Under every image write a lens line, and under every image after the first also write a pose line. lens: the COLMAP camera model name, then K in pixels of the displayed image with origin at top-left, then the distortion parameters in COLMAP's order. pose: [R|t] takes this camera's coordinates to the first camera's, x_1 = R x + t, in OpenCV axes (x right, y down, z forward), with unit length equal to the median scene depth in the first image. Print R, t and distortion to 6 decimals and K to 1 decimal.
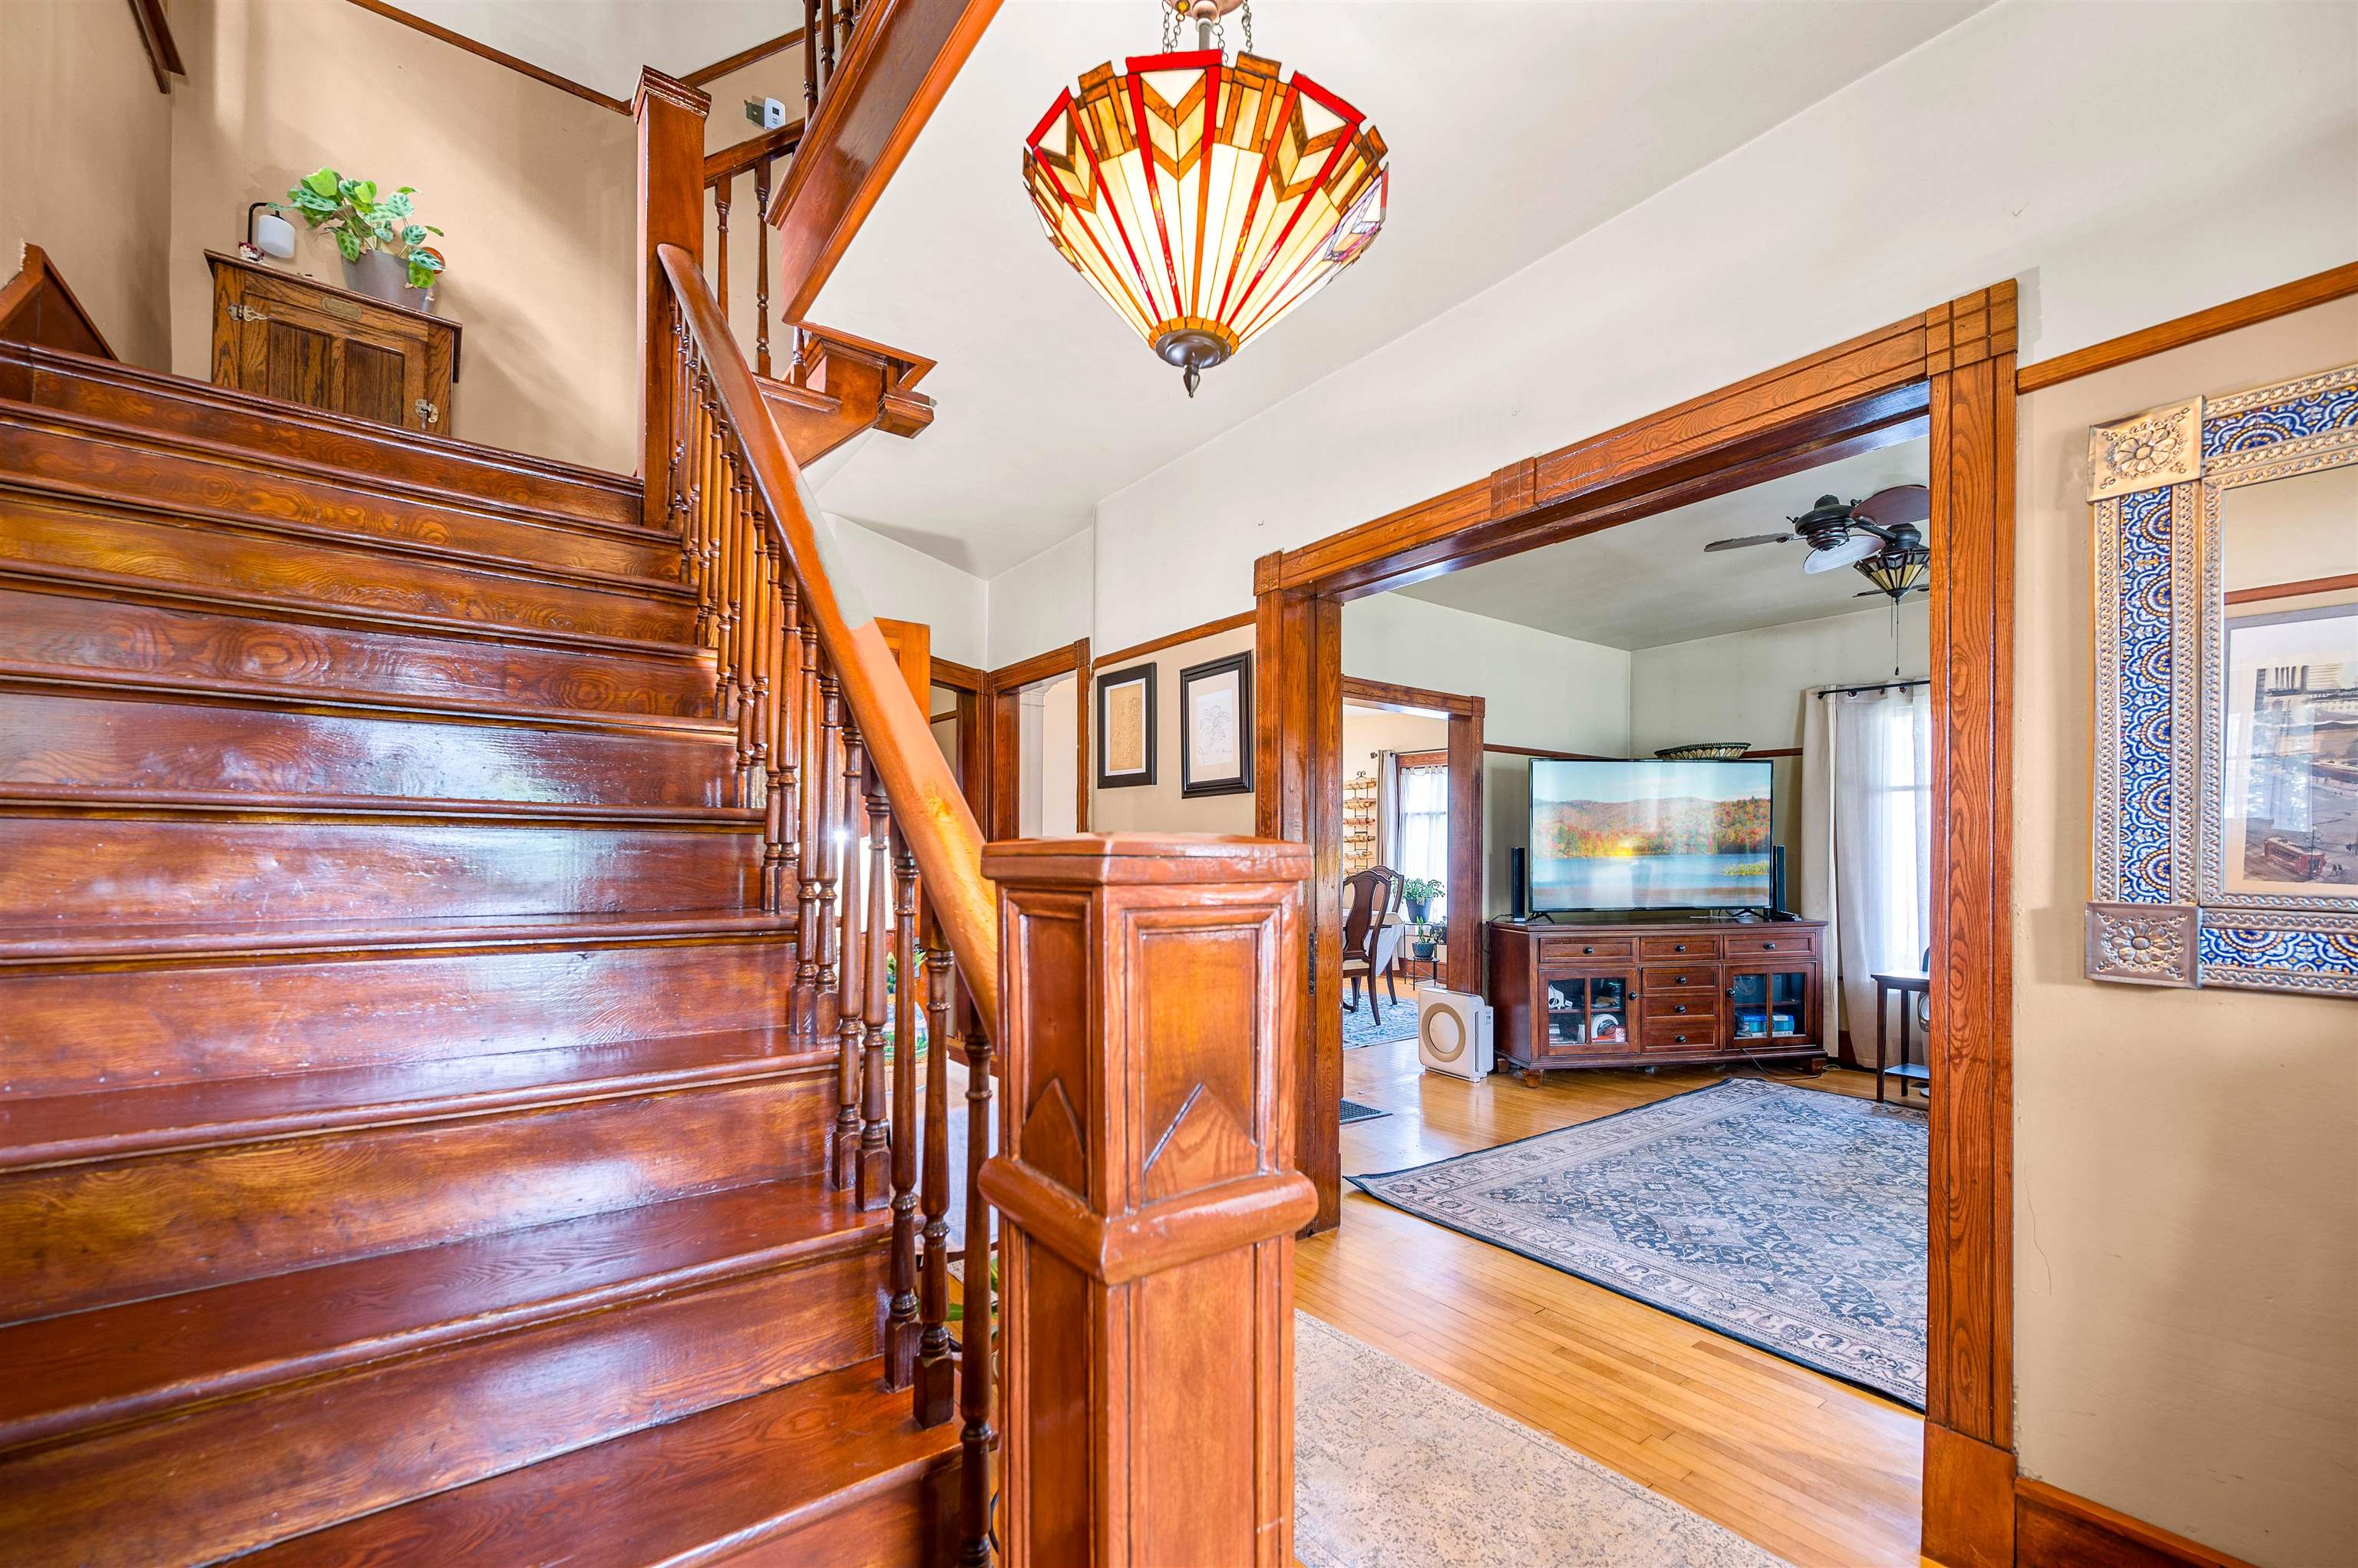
lens RADIAL K [[954.5, 0, 1166.8], [0, 954.5, 853.9], [0, 0, 1]] dist [-0.001568, 0.000177]
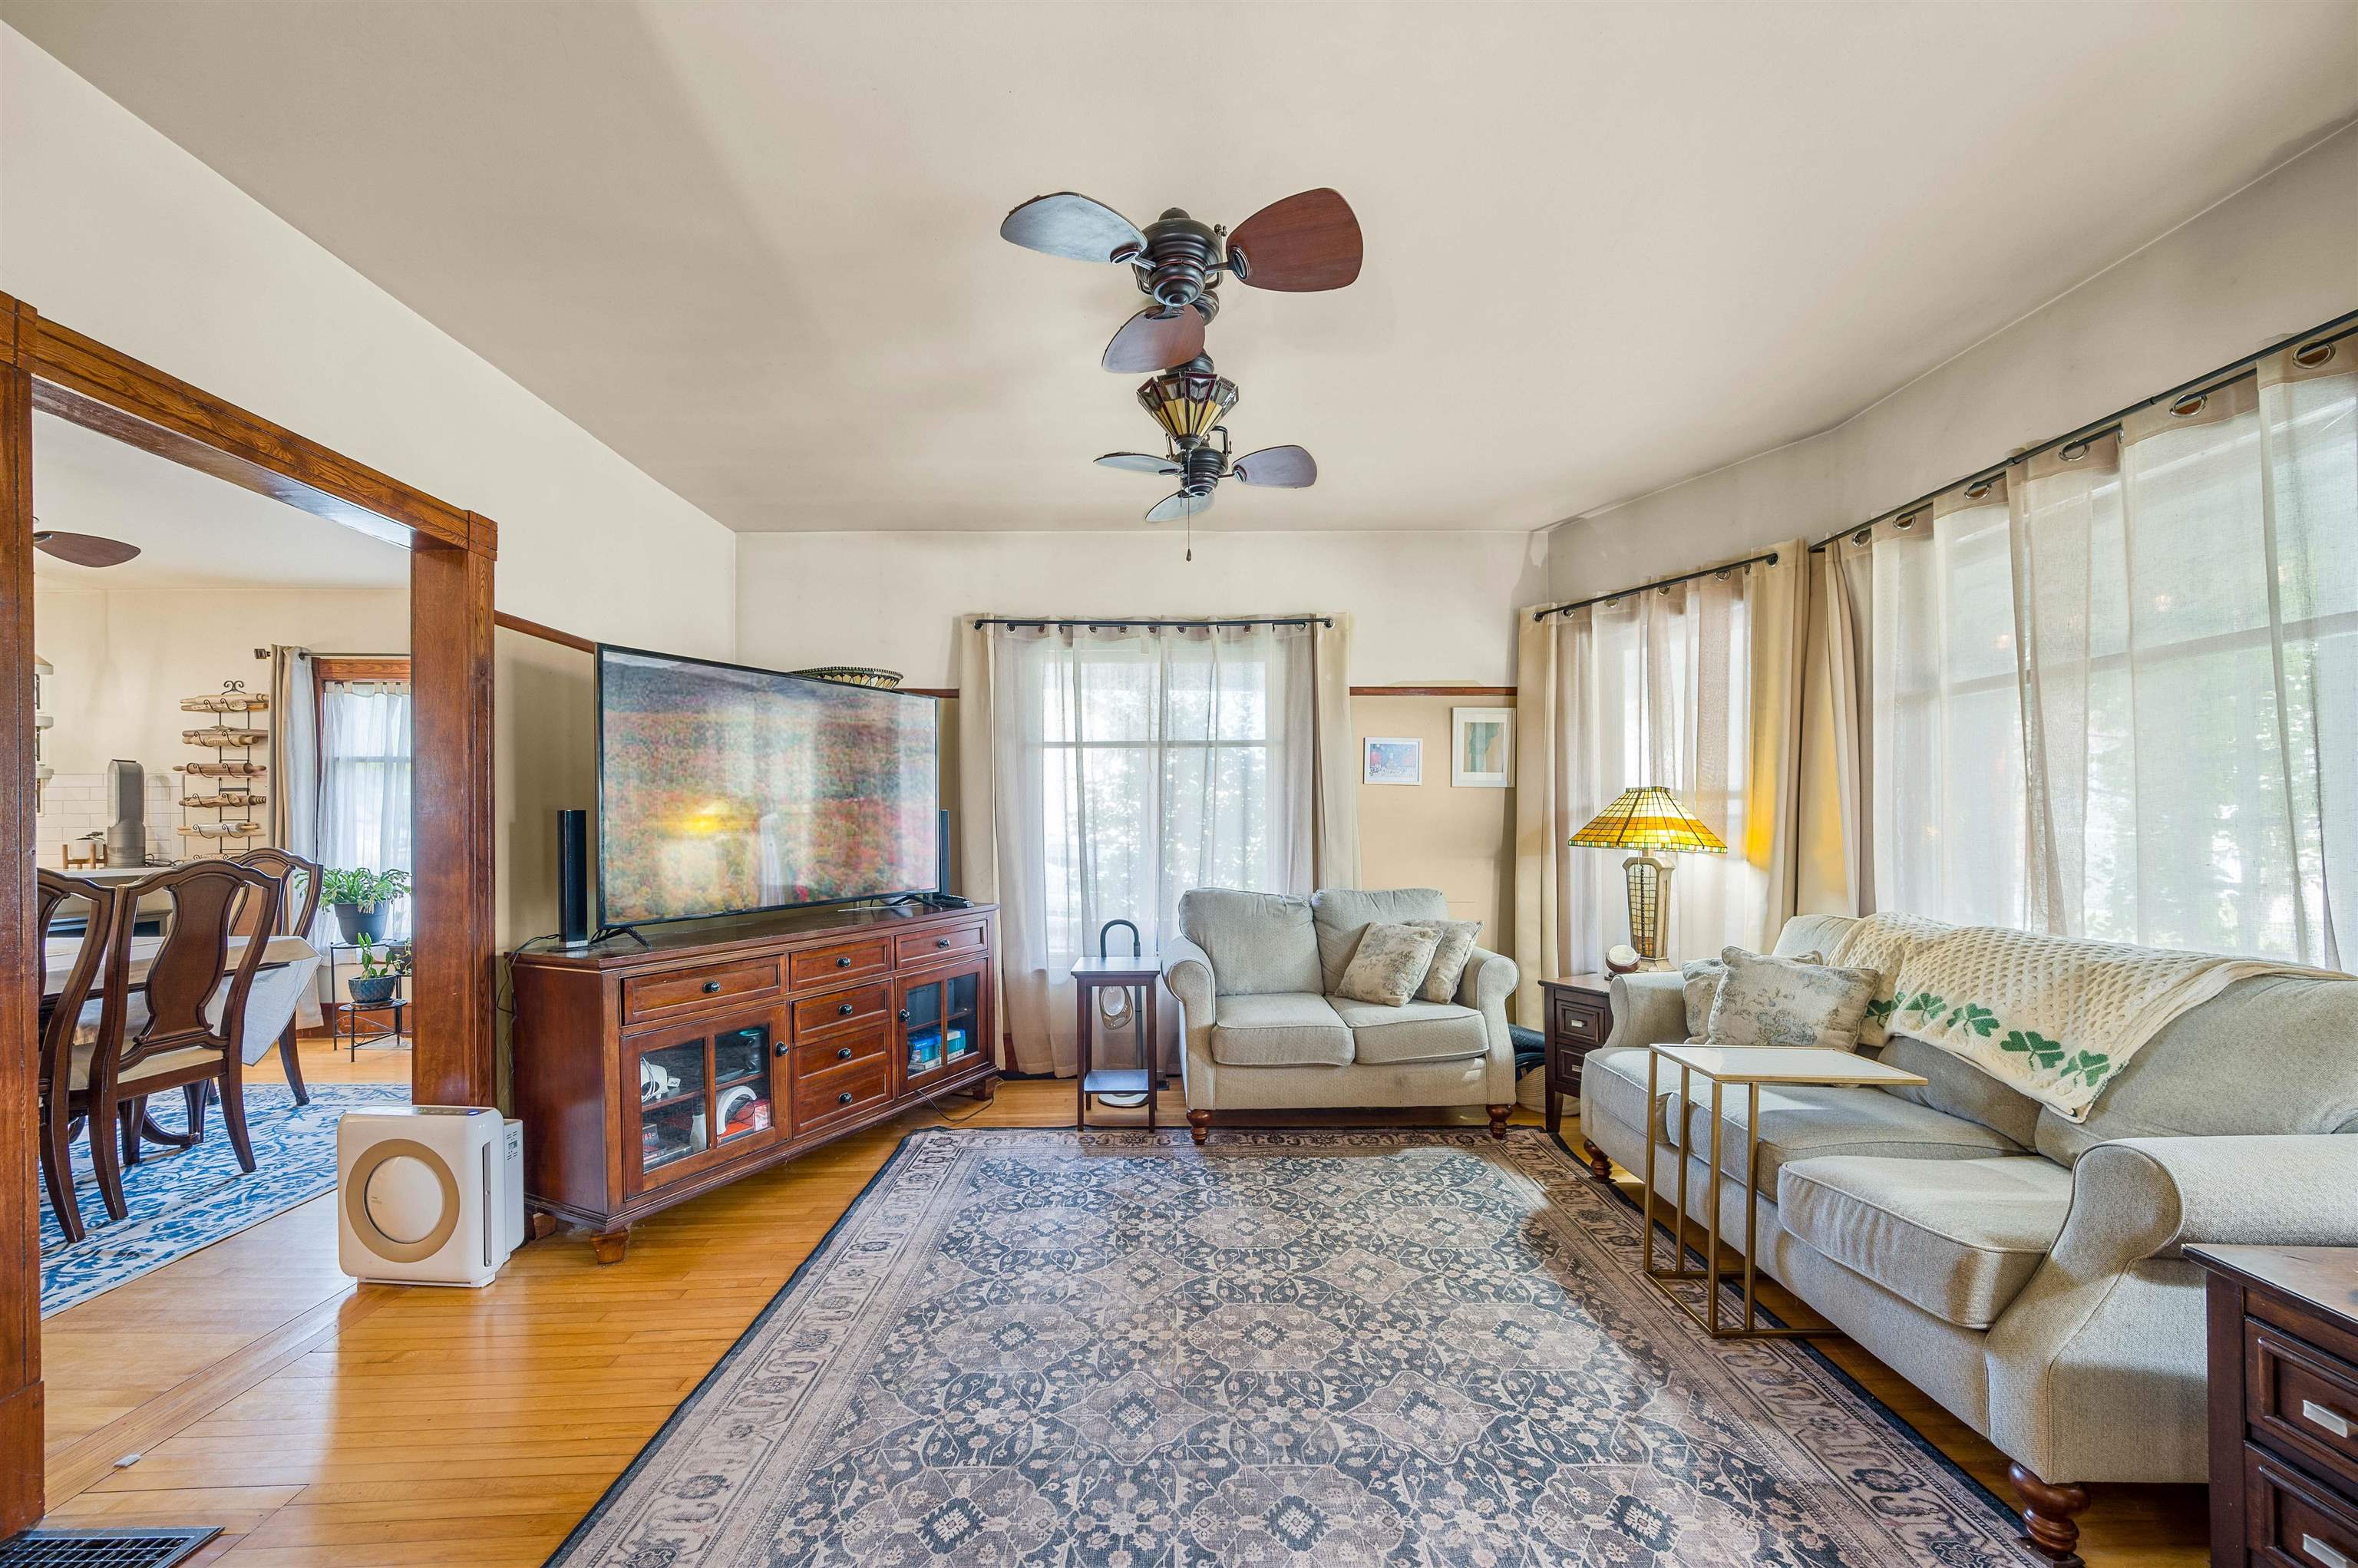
lens RADIAL K [[942.1, 0, 1169.1], [0, 942.1, 824.1], [0, 0, 1]] dist [0.000929, -0.000373]
pose [[0.581528, -0.006260, 0.813502, 0.133338], [0.008565, 0.999962, 0.001572, 0.003529], [-0.813481, 0.006053, 0.581560, 0.423884]]
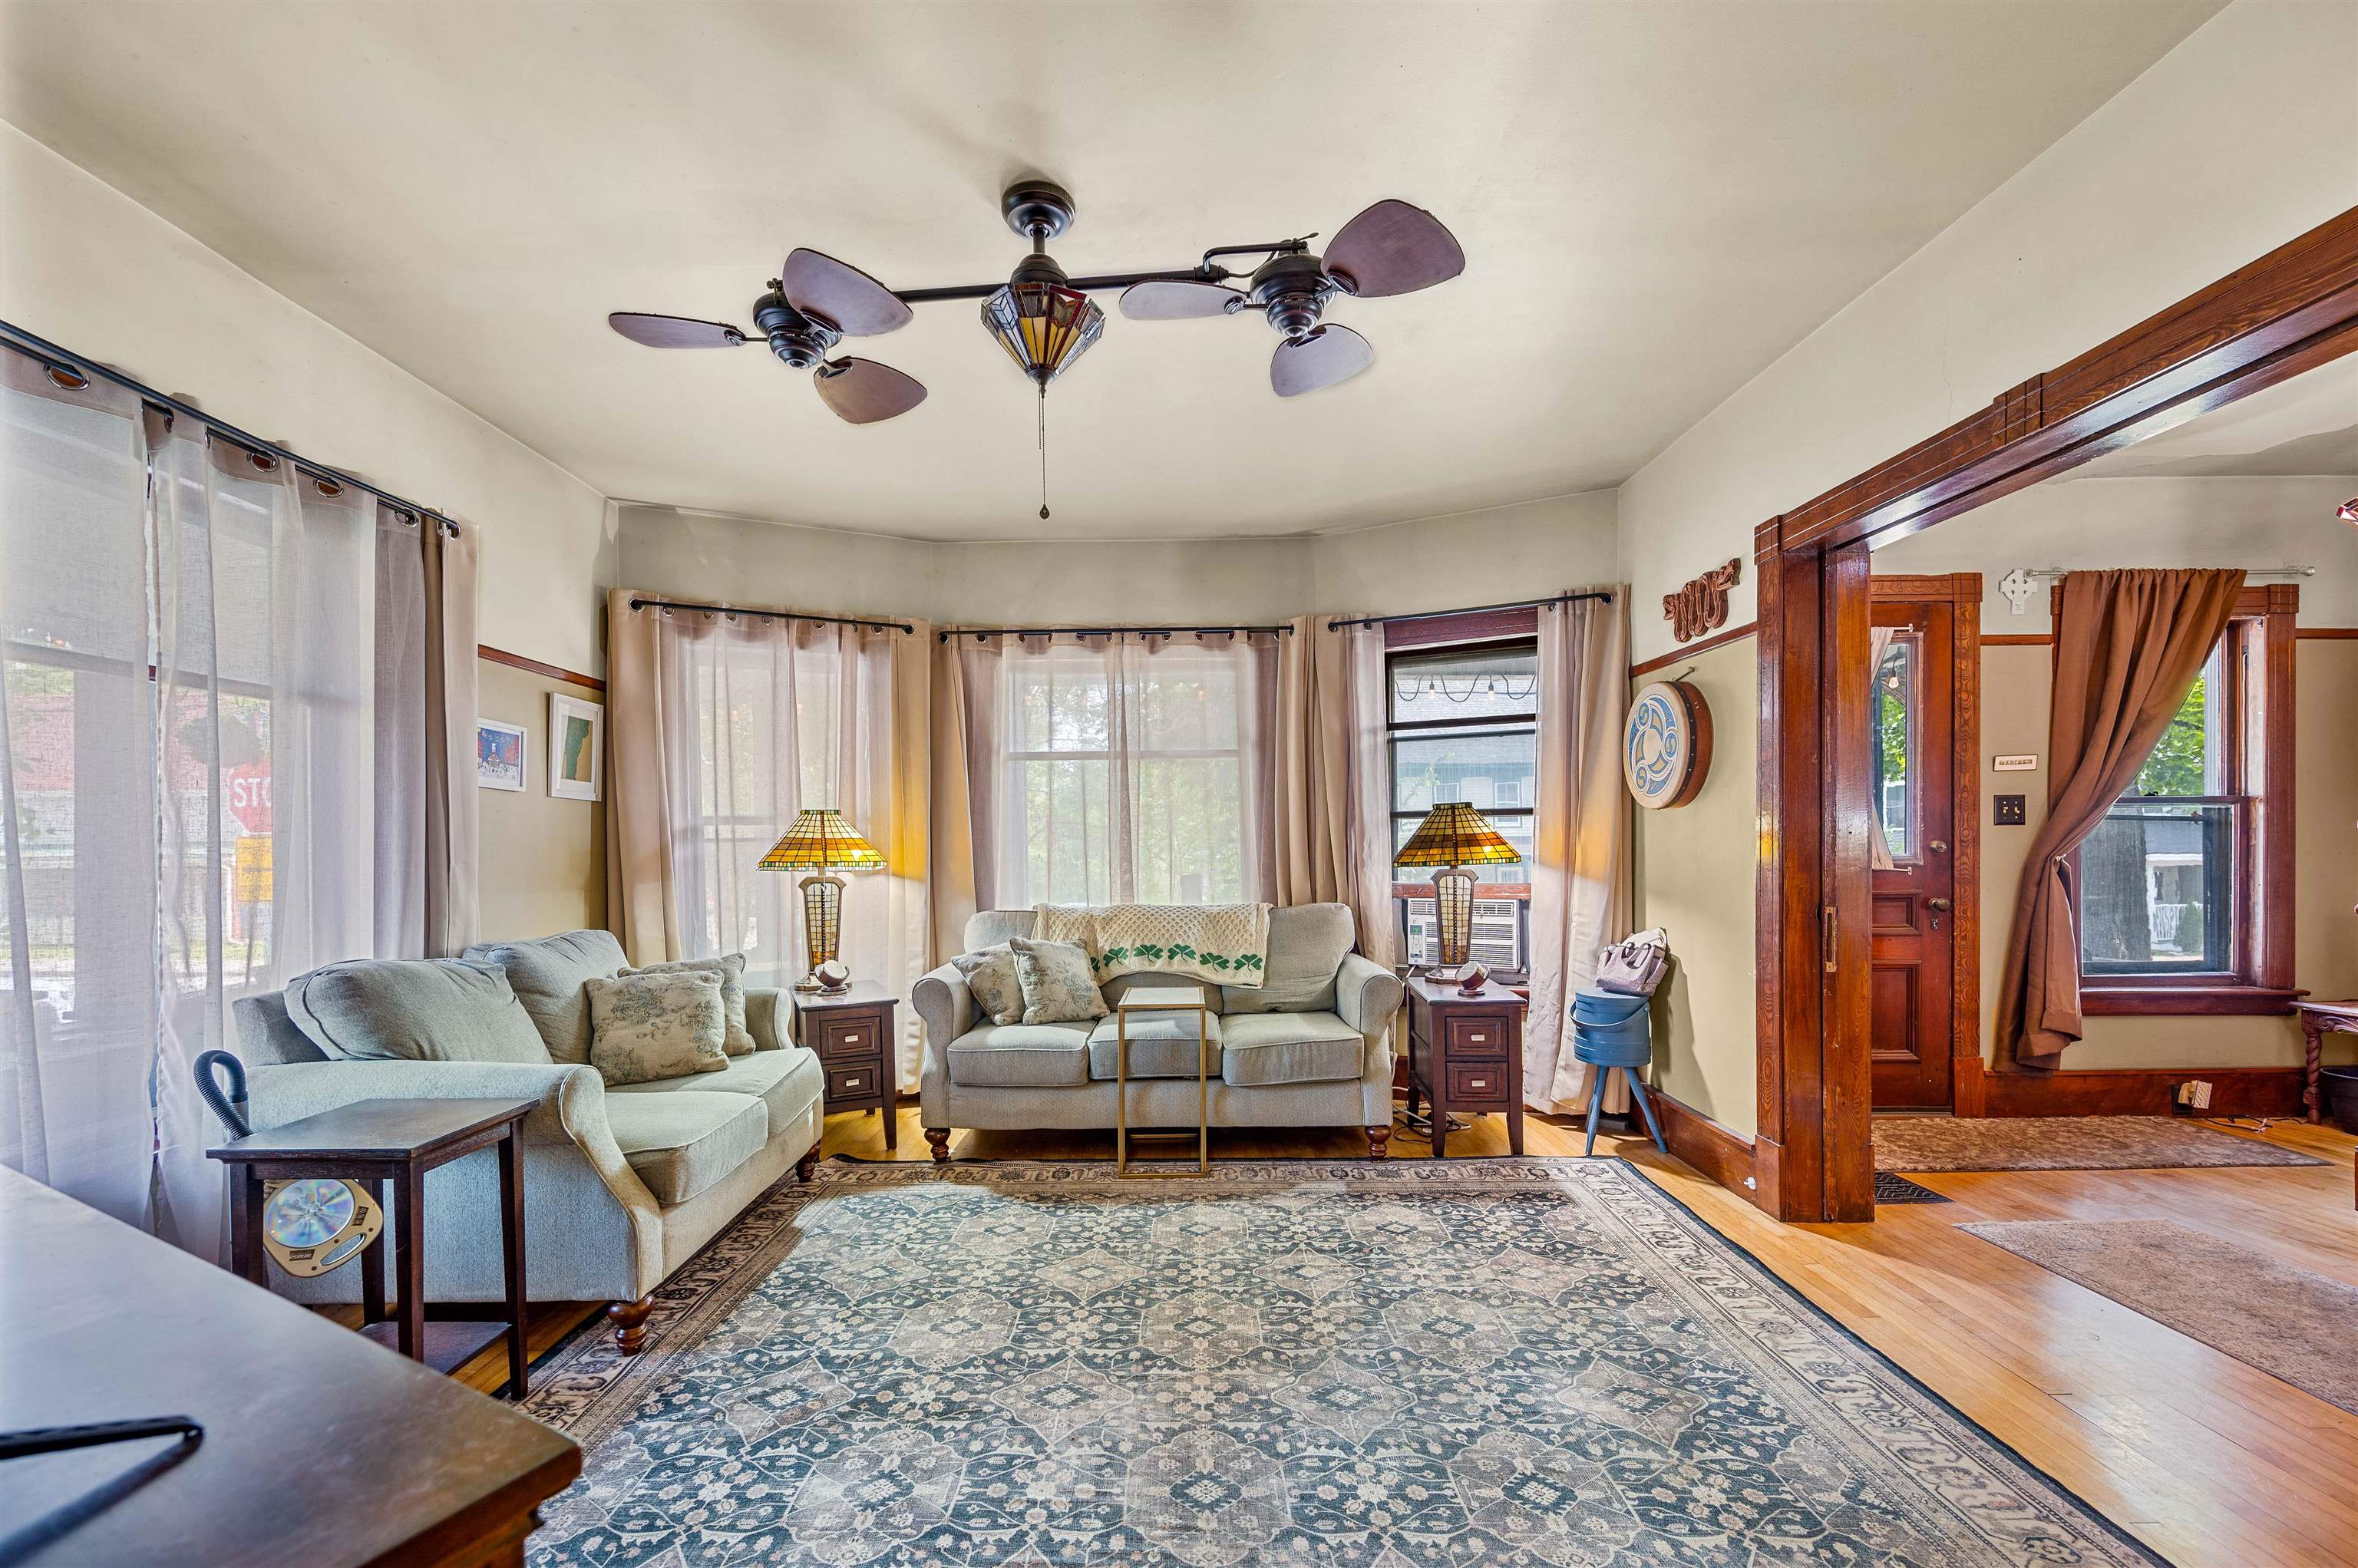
lens RADIAL K [[954.5, 0, 1166.8], [0, 954.5, 853.9], [0, 0, 1]] dist [-0.001568, 0.000177]
pose [[-0.804092, -0.000978, 0.594504, 0.248327], [0.007040, 0.999913, 0.011166, 0.008386], [-0.594463, 0.013164, -0.804015, 0.992763]]
